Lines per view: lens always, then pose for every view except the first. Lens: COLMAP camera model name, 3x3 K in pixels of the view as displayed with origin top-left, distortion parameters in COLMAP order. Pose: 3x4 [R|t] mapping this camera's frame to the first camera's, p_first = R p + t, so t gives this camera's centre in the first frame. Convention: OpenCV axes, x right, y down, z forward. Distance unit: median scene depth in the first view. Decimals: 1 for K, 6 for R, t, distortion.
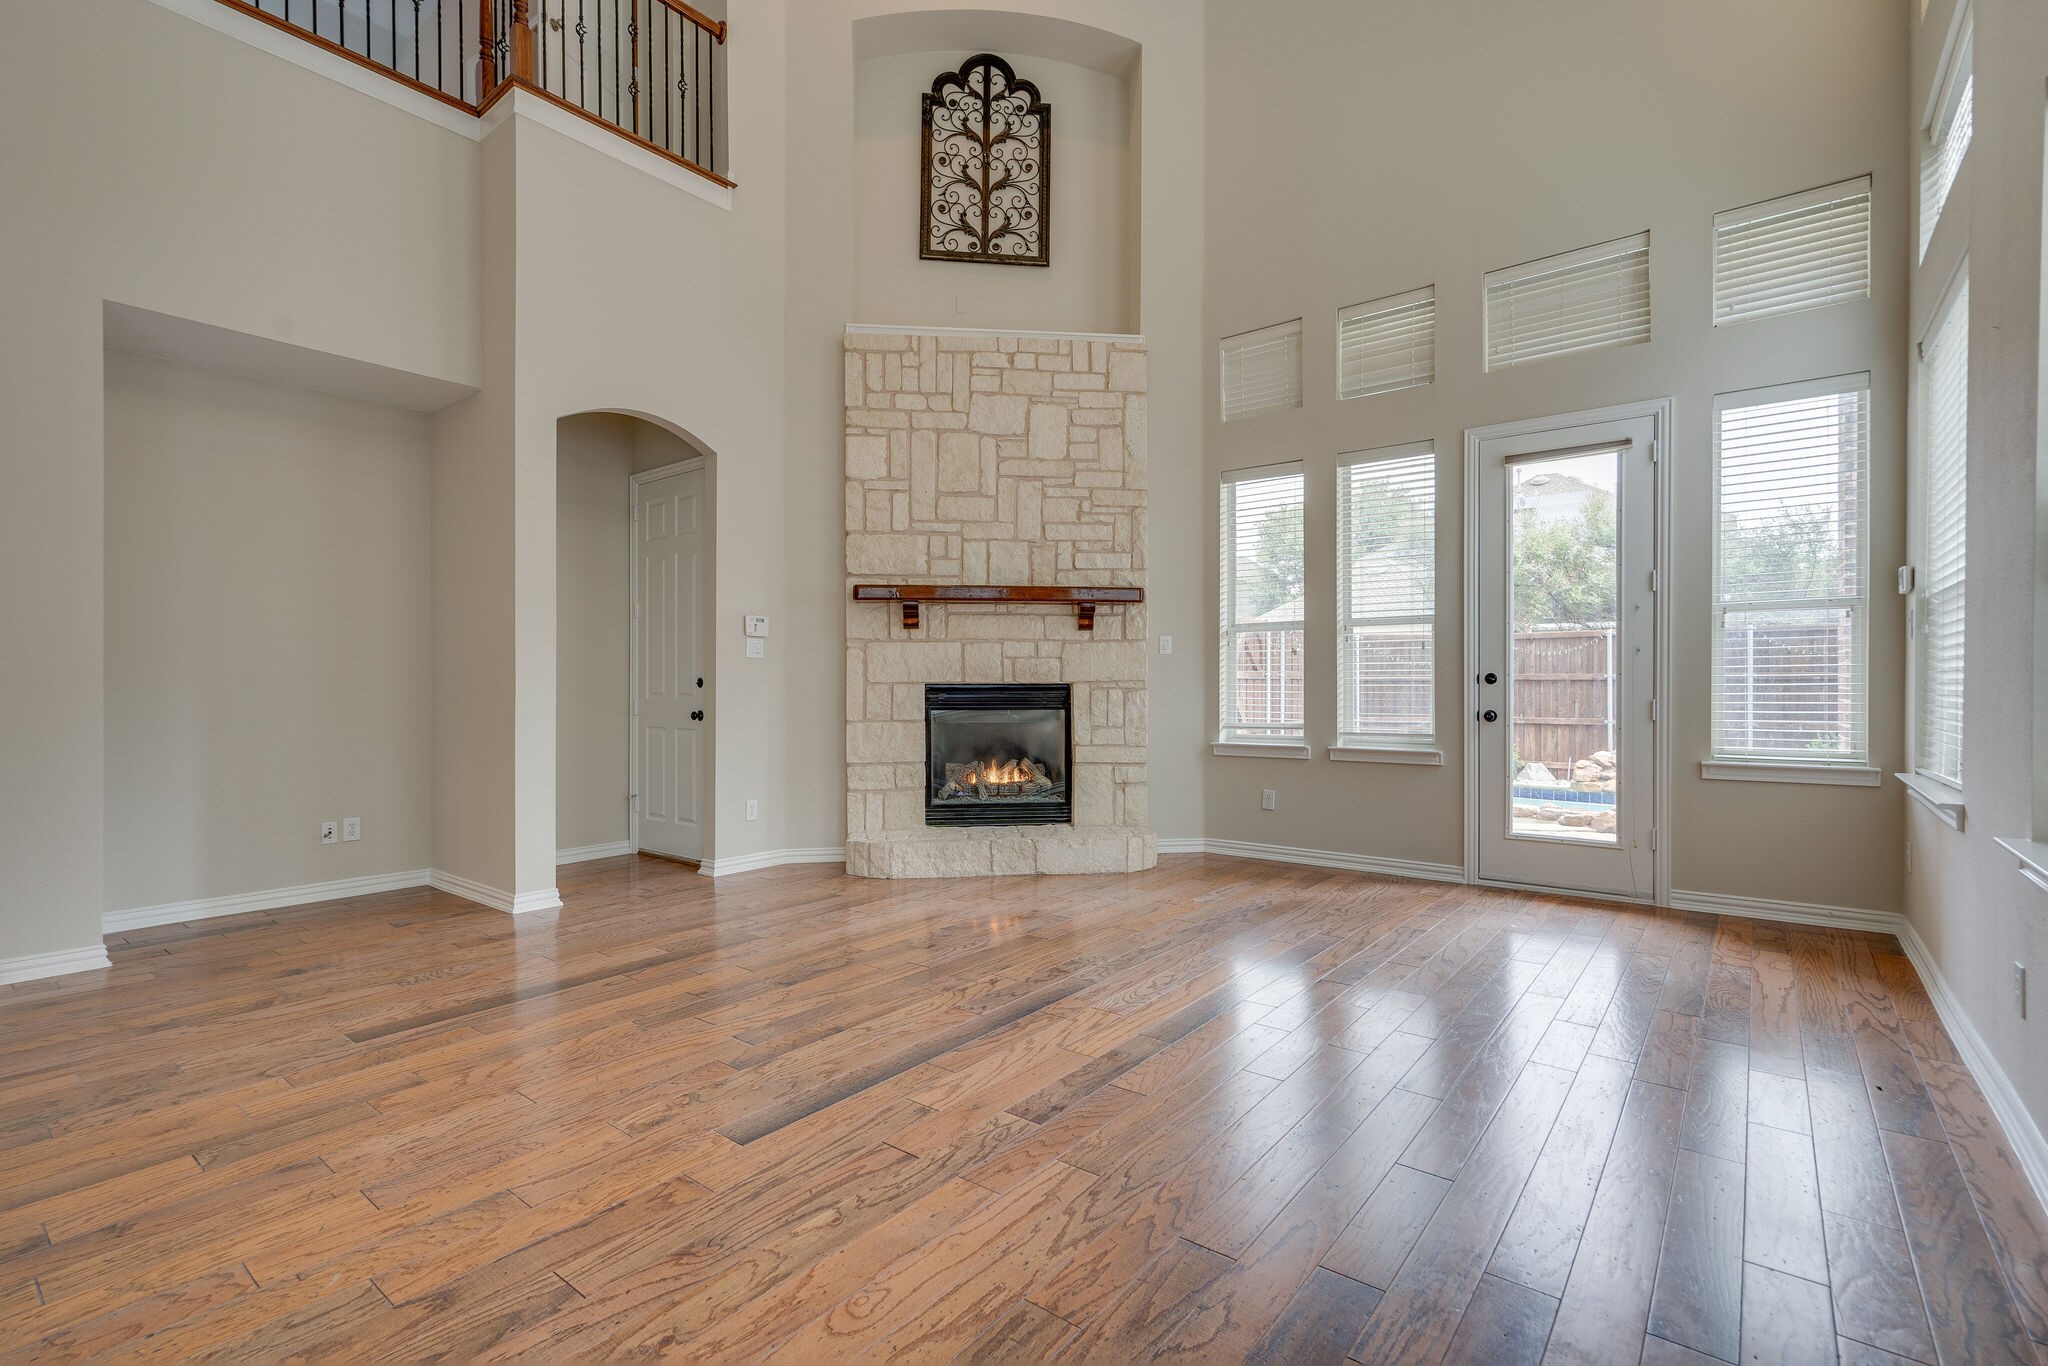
lens RADIAL K [[939.4, 0, 997.2], [0, 939.4, 689.0], [0, 0, 1]] dist [-0.007381, 0.005525]
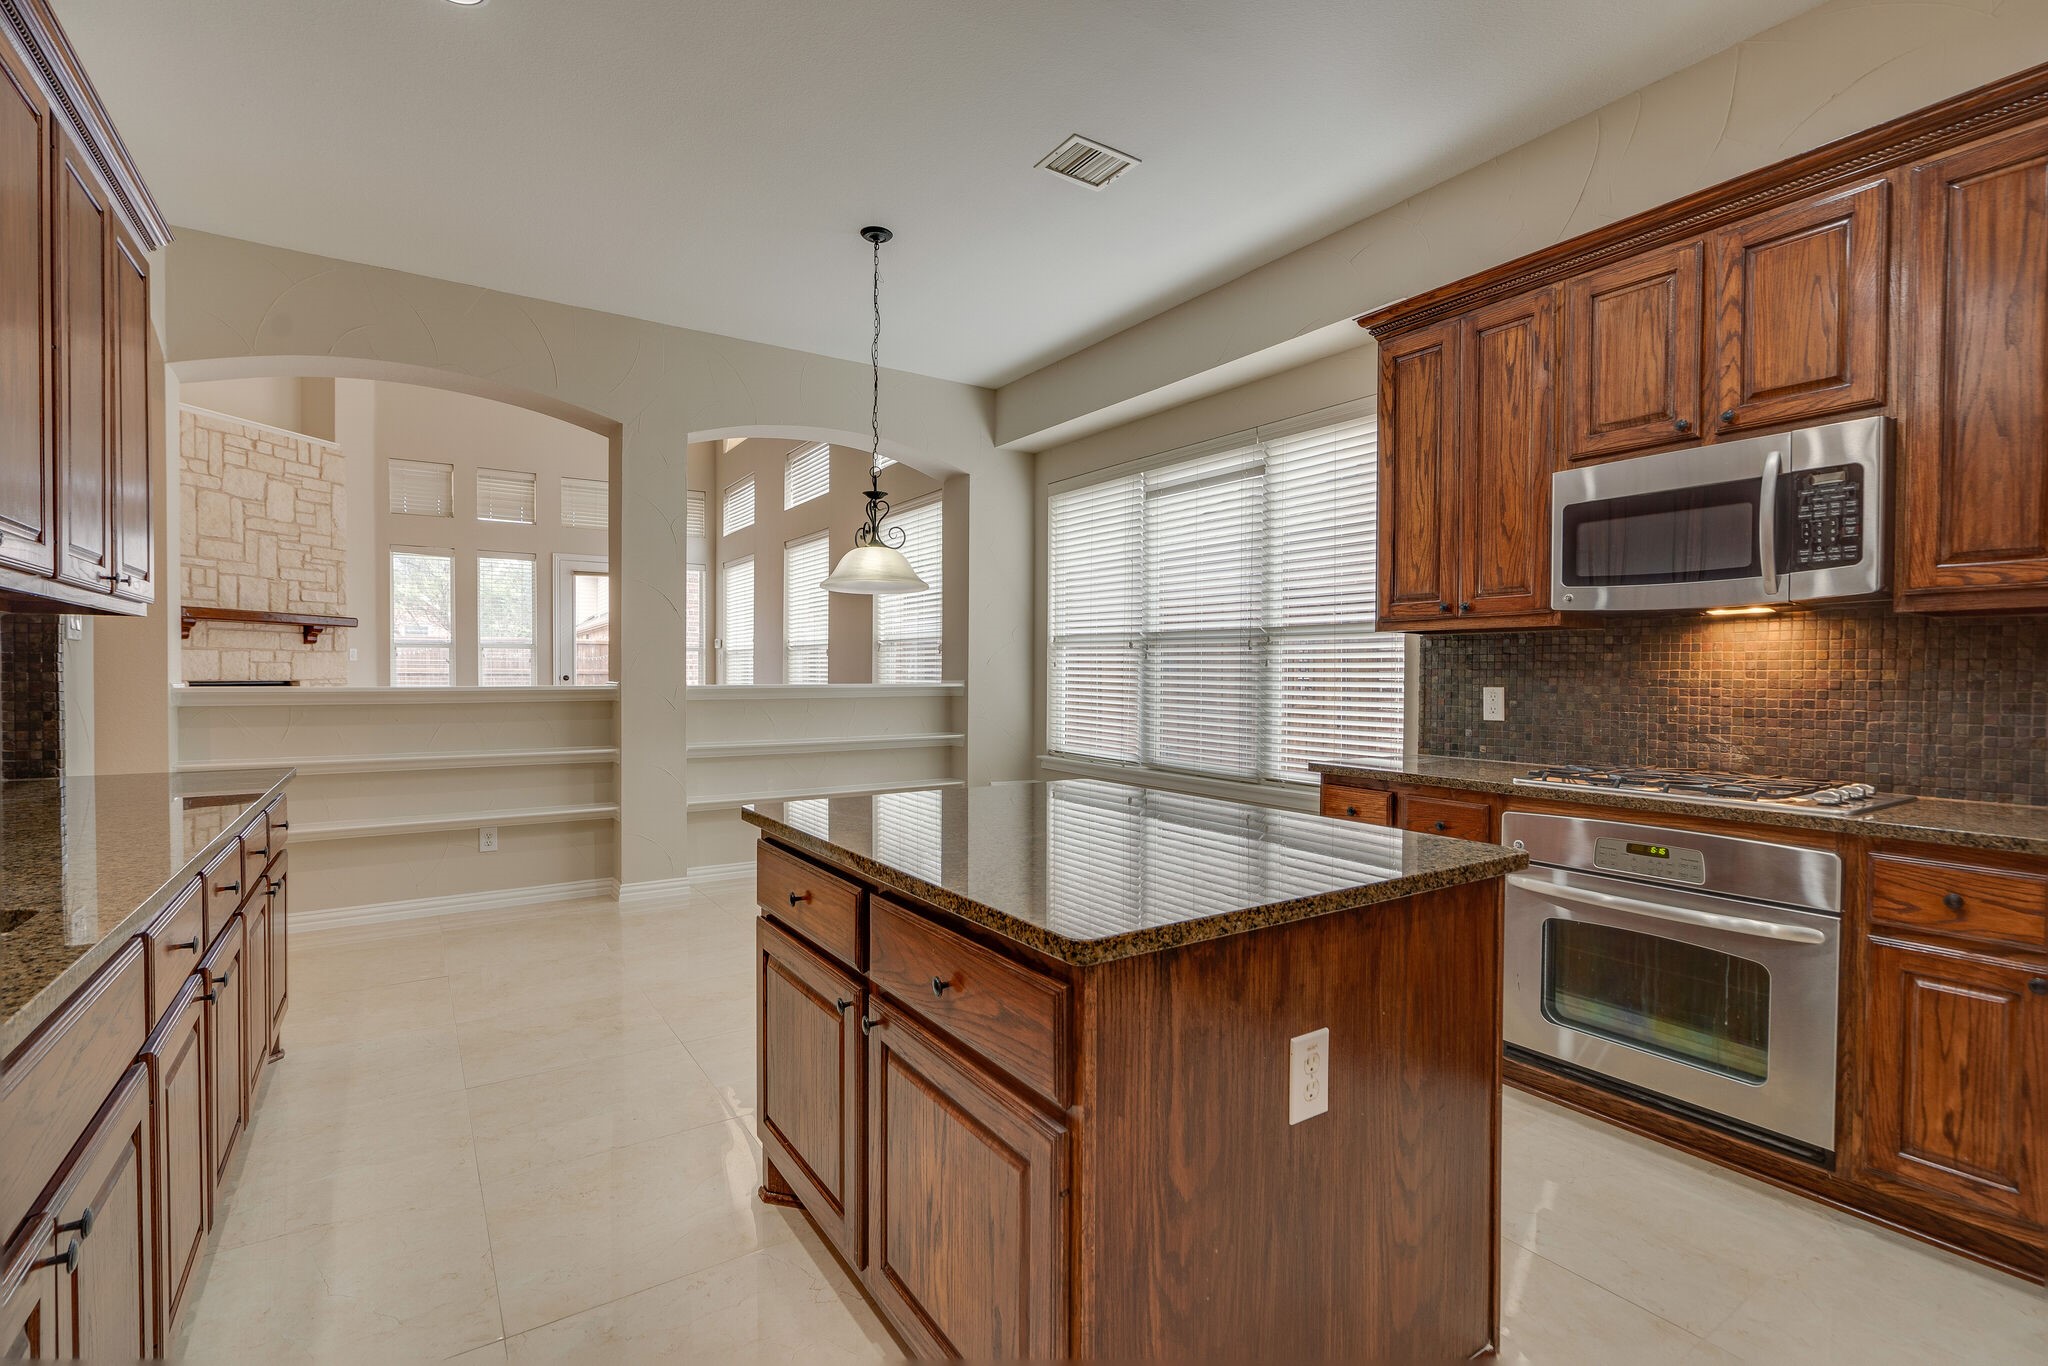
lens RADIAL K [[939.4, 0, 1029.5], [0, 939.4, 686.4], [0, 0, 1]] dist [-0.007381, 0.005525]
pose [[0.302541, -0.009021, 0.953094, -0.953835], [0.001176, 0.999958, 0.009091, -0.009452], [-0.953136, -0.001629, 0.302539, -0.494587]]
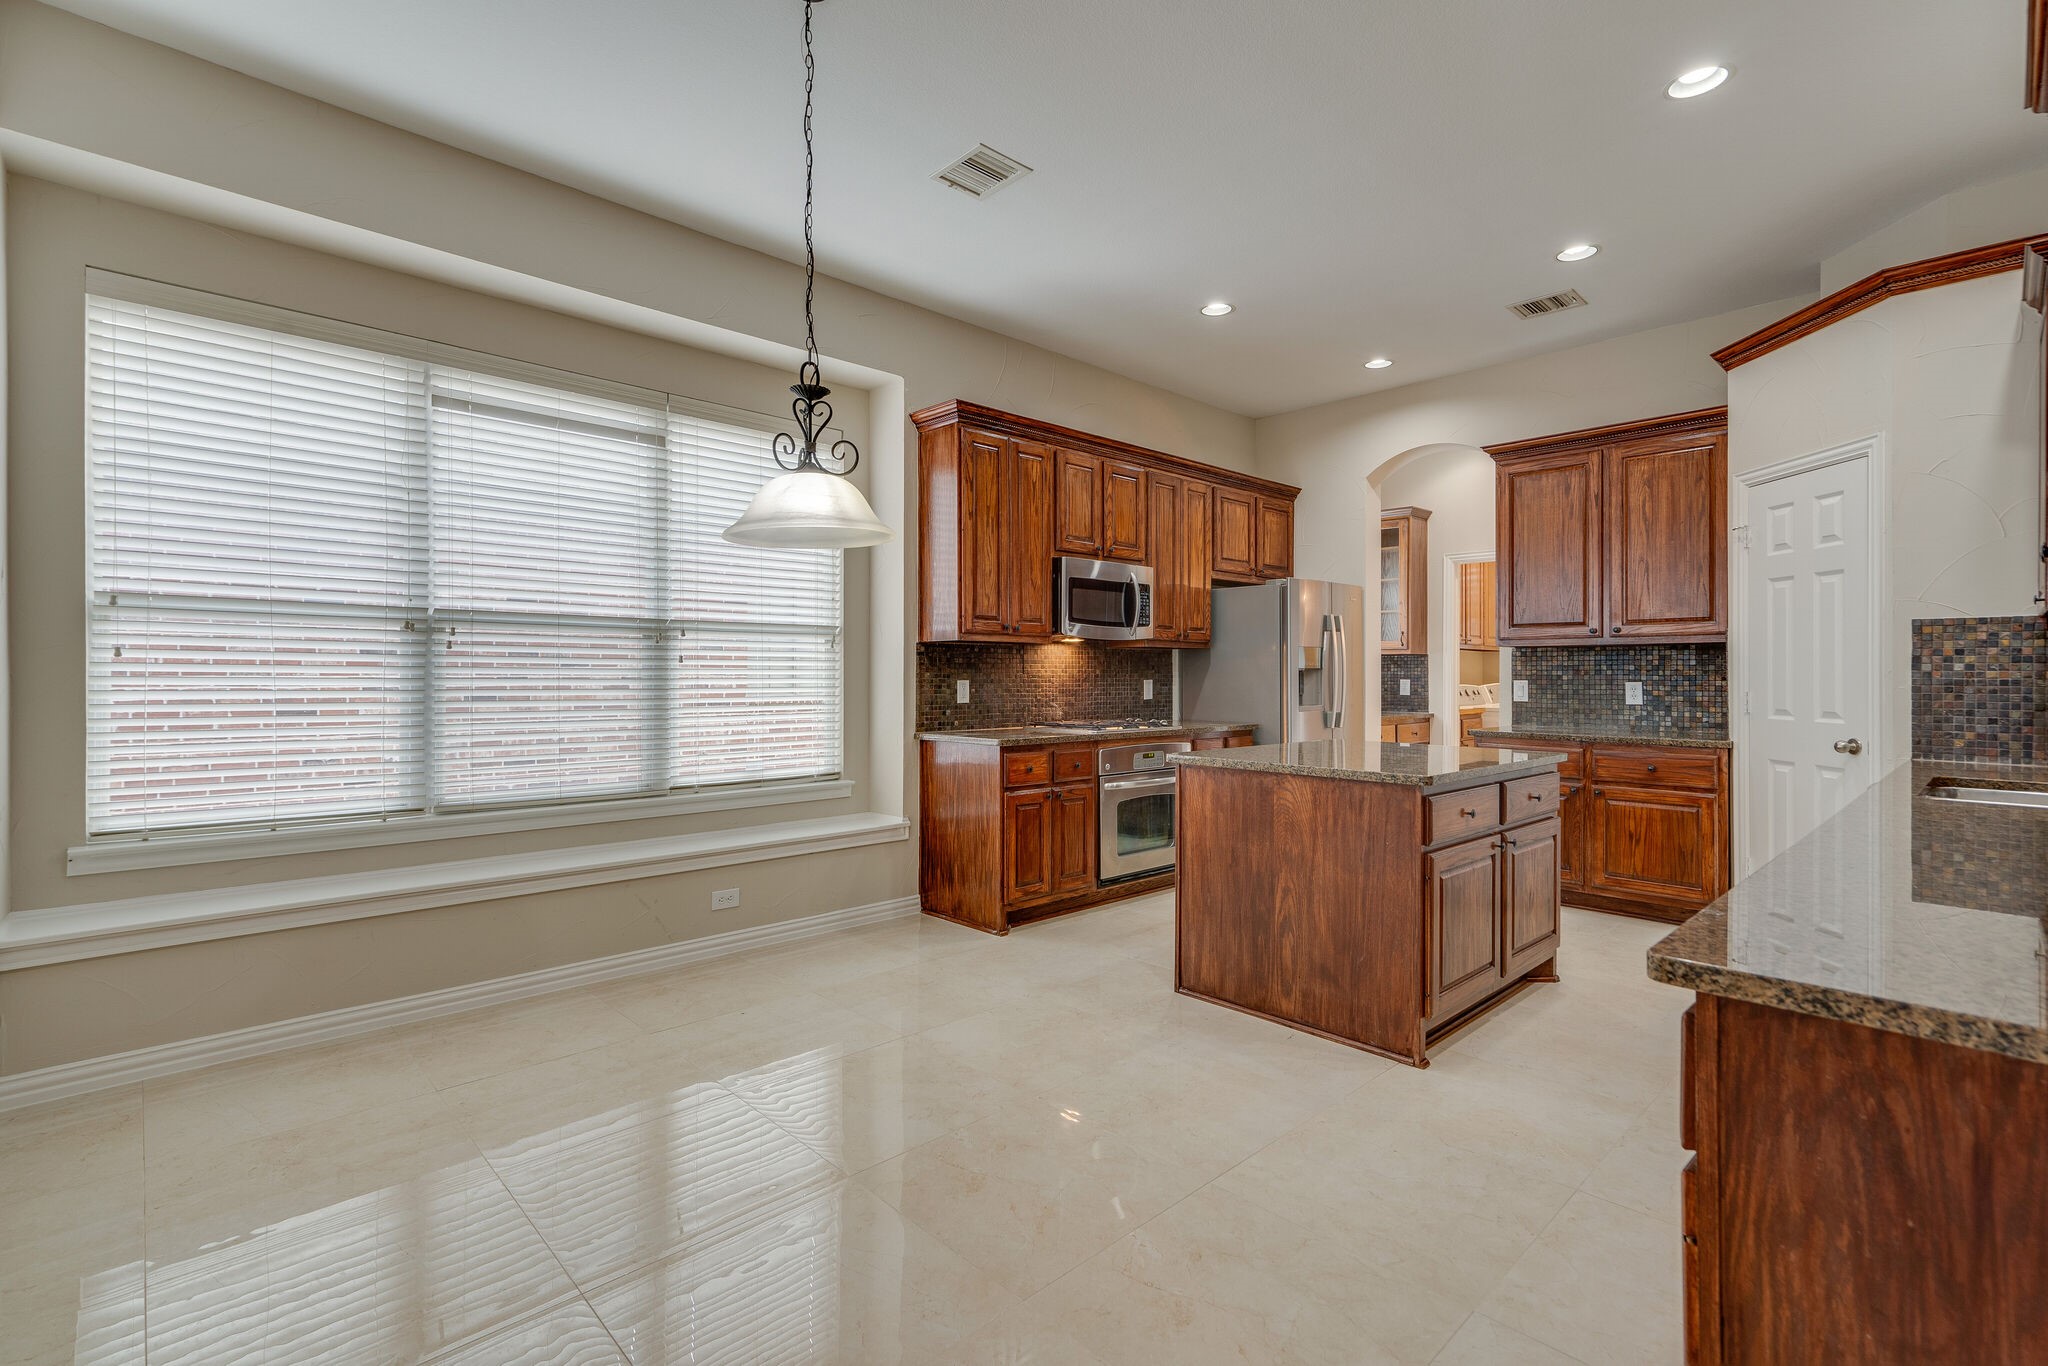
lens RADIAL K [[939.4, 0, 1034.7], [0, 939.4, 672.1], [0, 0, 1]] dist [-0.007381, 0.005525]
pose [[-0.992122, 0.000132, 0.125279, -0.515421], [0.000875, 0.999982, 0.005870, -0.015392], [-0.125276, 0.005934, -0.992104, 0.198463]]
